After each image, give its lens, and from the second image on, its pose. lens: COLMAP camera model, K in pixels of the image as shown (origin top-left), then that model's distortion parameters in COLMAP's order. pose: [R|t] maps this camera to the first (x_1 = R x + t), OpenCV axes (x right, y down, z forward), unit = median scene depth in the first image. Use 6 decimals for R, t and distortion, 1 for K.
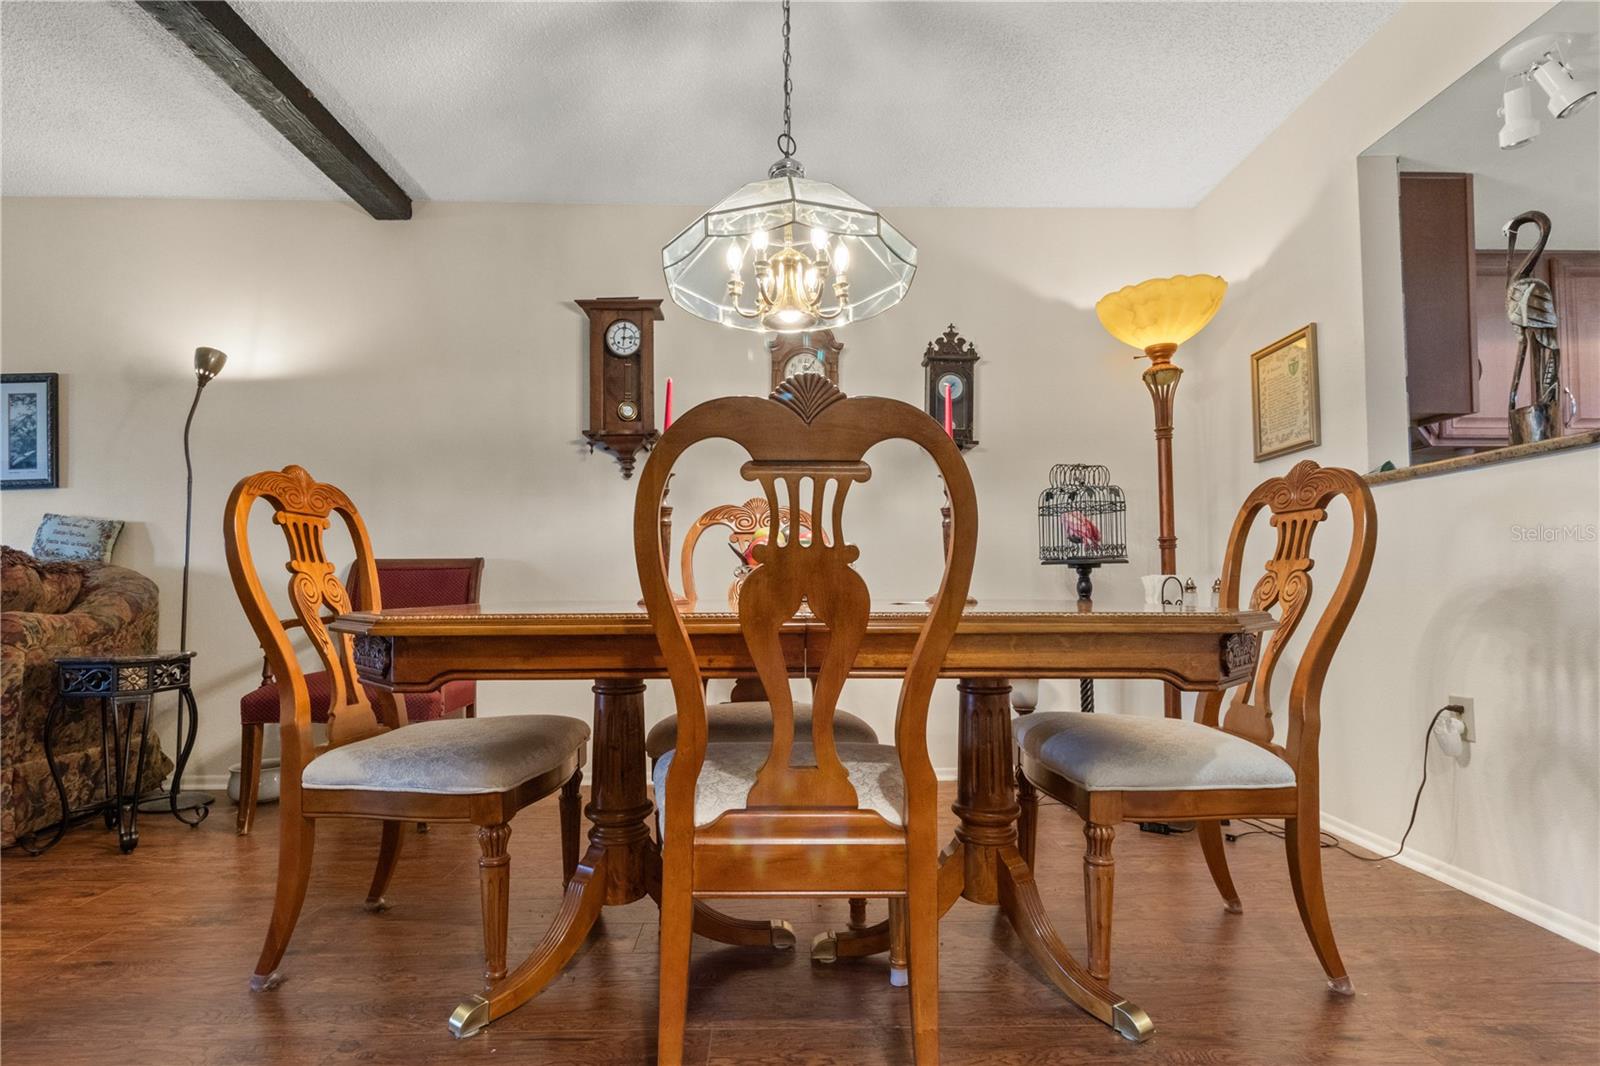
lens RADIAL K [[770.0, 0, 804.2], [0, 770.0, 565.8], [0, 0, 1]] dist [0.006842, 0.000740]
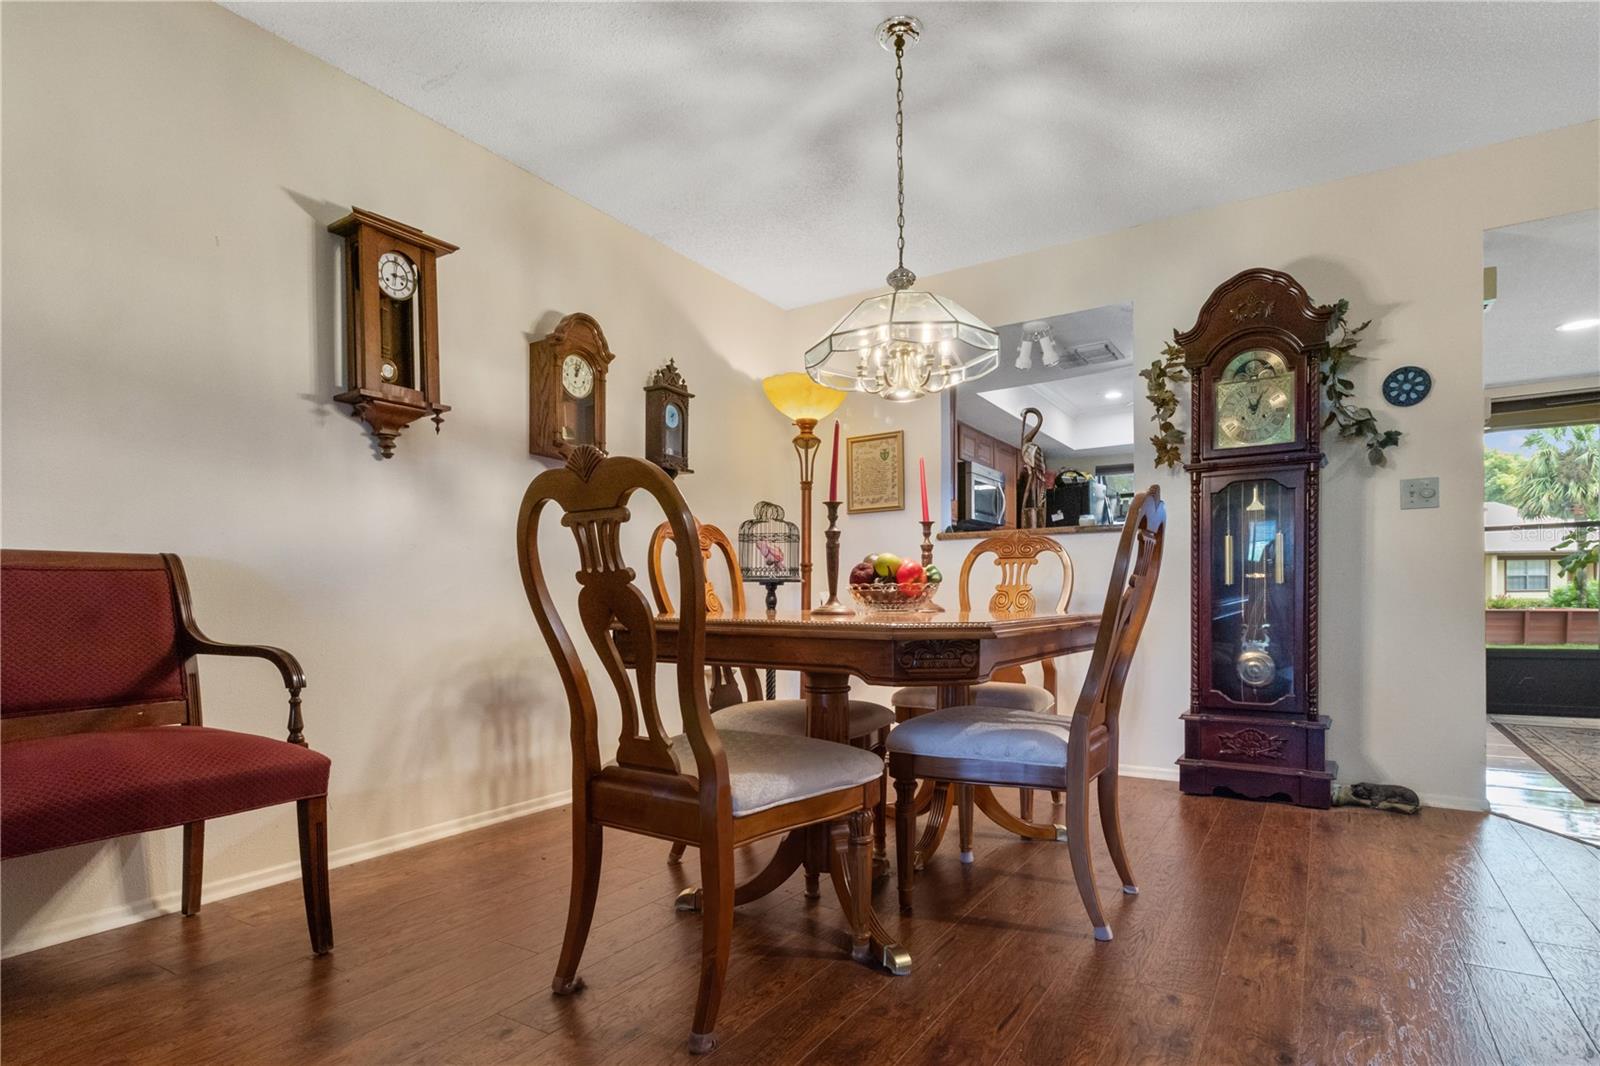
lens RADIAL K [[838.1, 0, 796.1], [0, 838.1, 615.8], [0, 0, 1]] dist [0.001519, 0.000191]
pose [[0.548233, -0.015804, 0.836176, -0.716694], [-0.020504, 0.999267, 0.032330, 0.007081], [-0.836074, -0.034870, 0.547507, 0.198932]]
